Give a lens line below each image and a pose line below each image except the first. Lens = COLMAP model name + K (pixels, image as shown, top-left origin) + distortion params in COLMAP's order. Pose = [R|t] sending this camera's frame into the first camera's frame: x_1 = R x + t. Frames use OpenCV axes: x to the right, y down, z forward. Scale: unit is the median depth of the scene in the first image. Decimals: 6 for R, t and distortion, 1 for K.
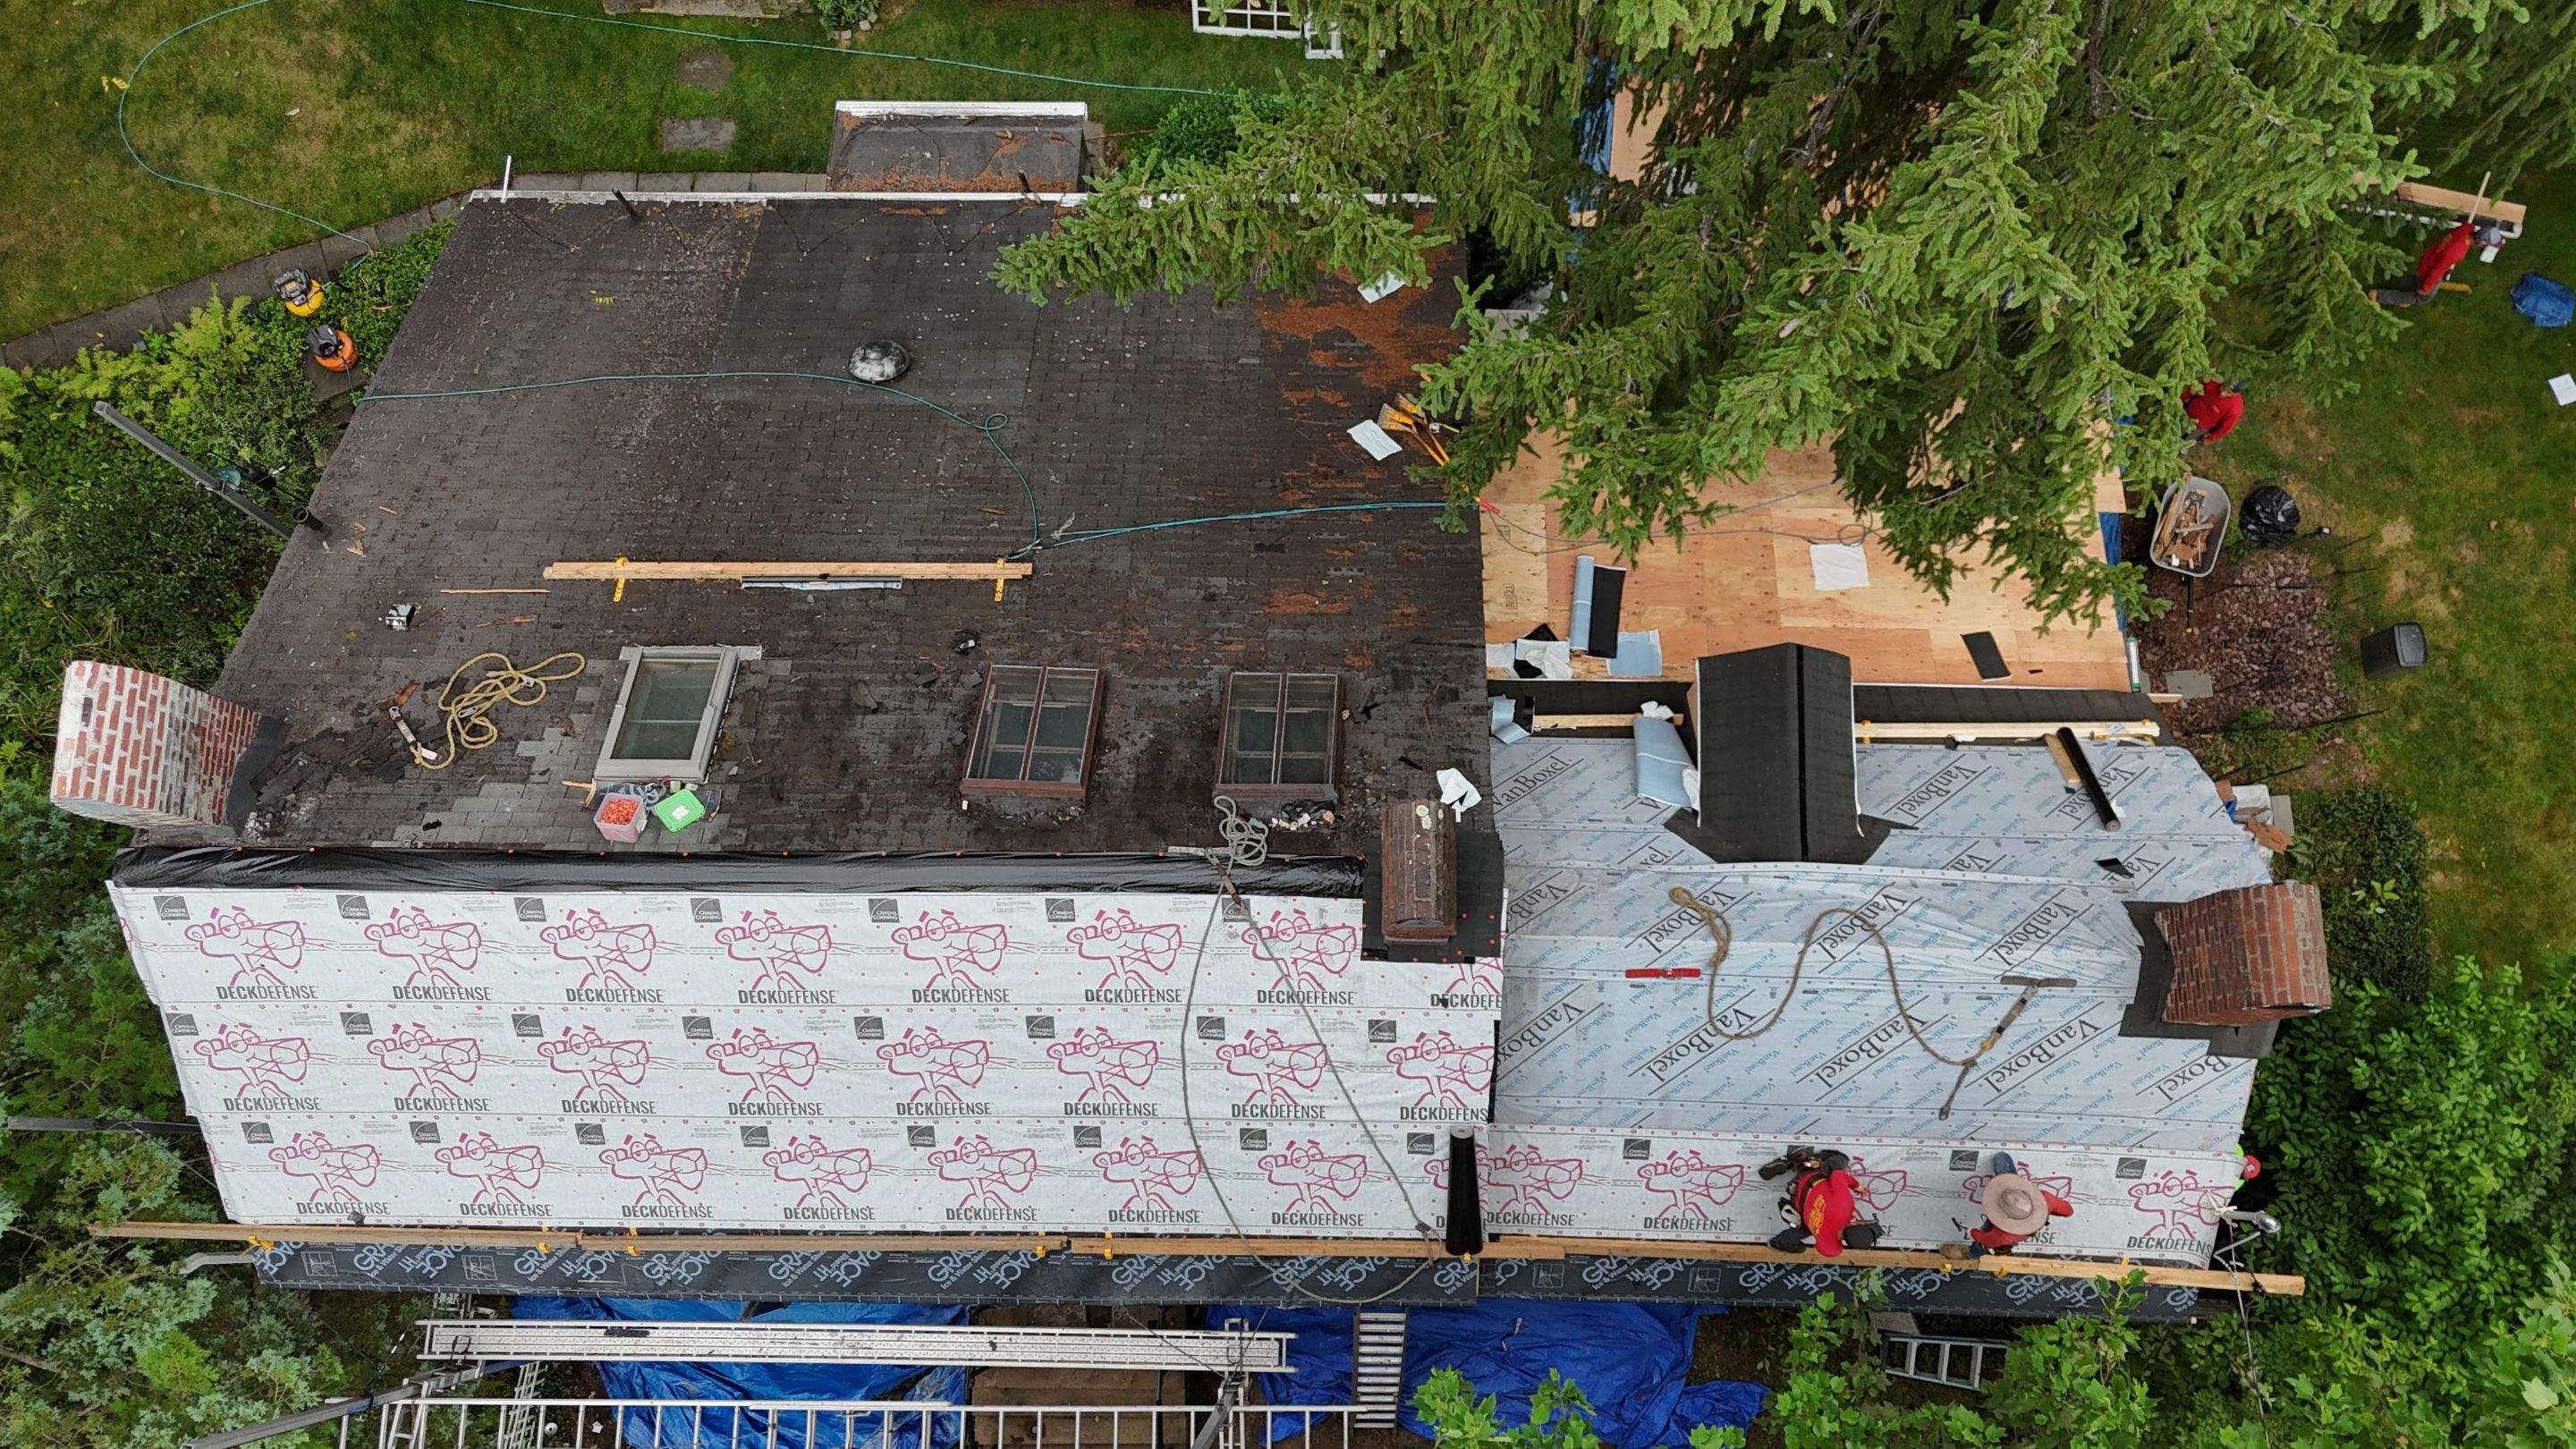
lens RADIAL K [[1883.9, 0, 1293.5], [0, 1883.9, 717.0], [0, 0, 1]] dist [0.030909, -0.005260]
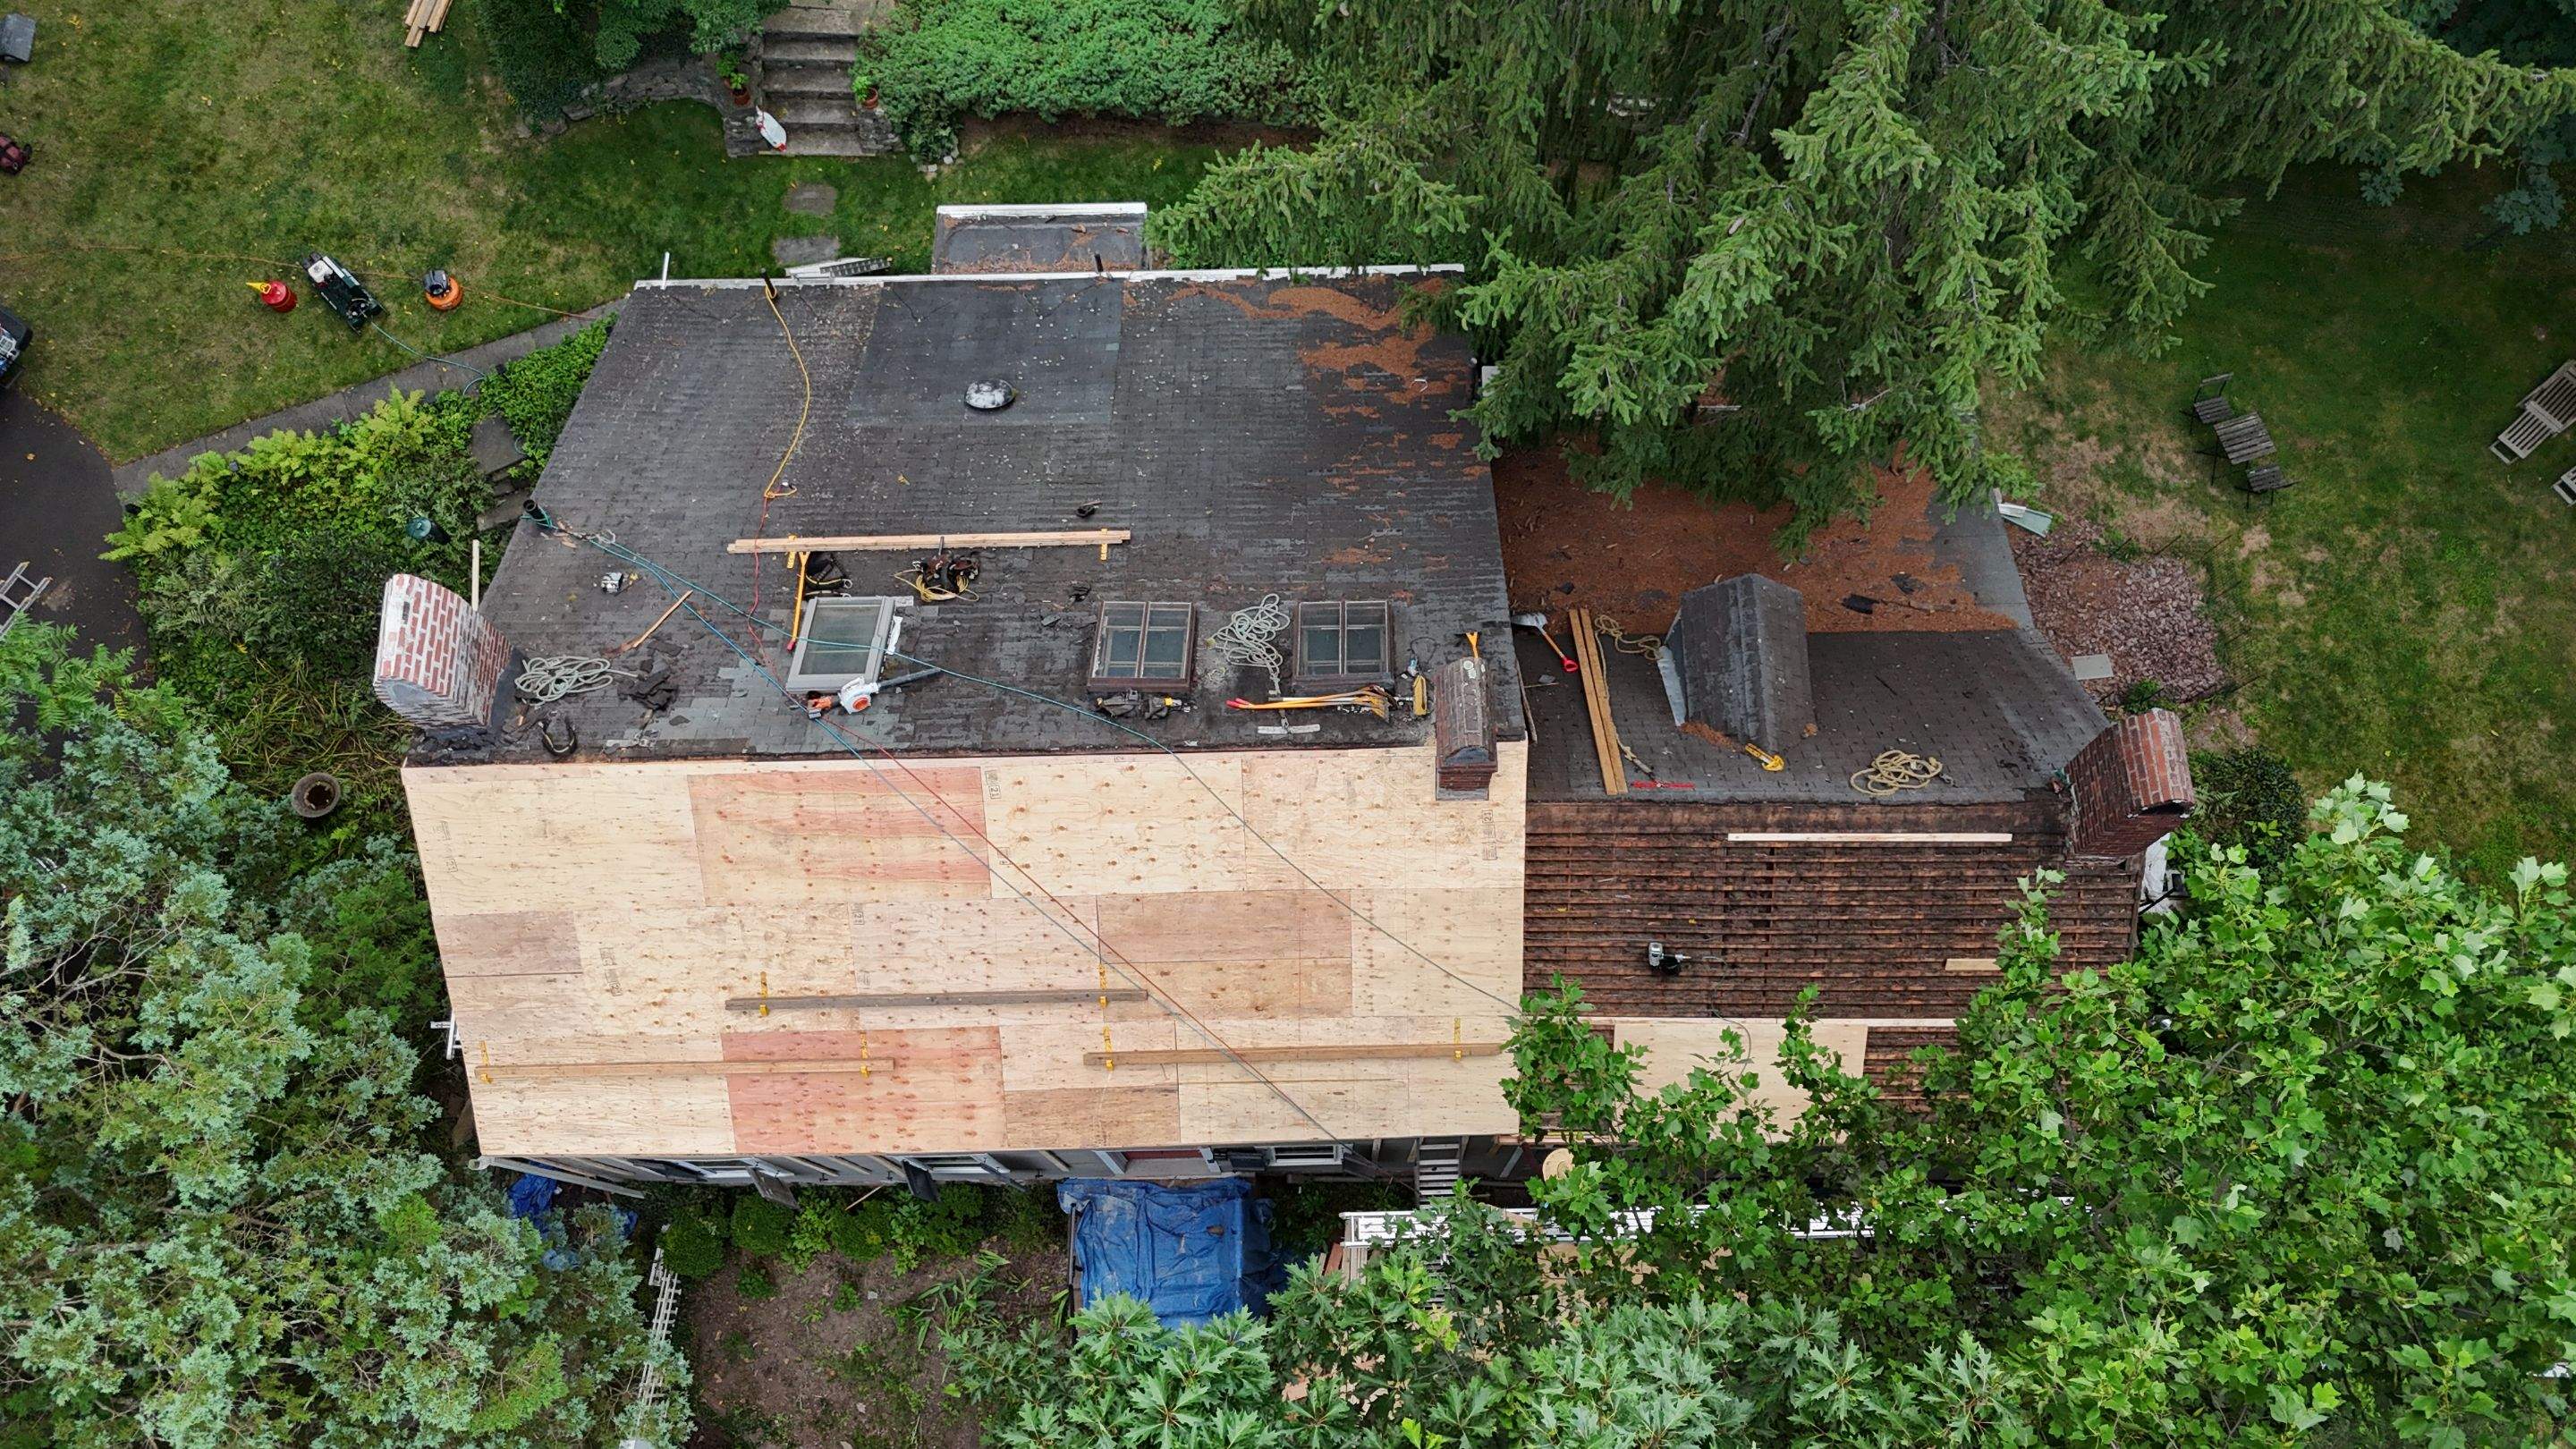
lens RADIAL K [[1883.9, 0, 1291.3], [0, 1883.9, 719.0], [0, 0, 1]] dist [0.030909, -0.005260]
pose [[0.999479, -0.024859, 0.020587, -0.065663], [0.027228, 0.991889, -0.124160, 0.203452], [-0.017334, 0.124656, 0.992049, -0.207142]]
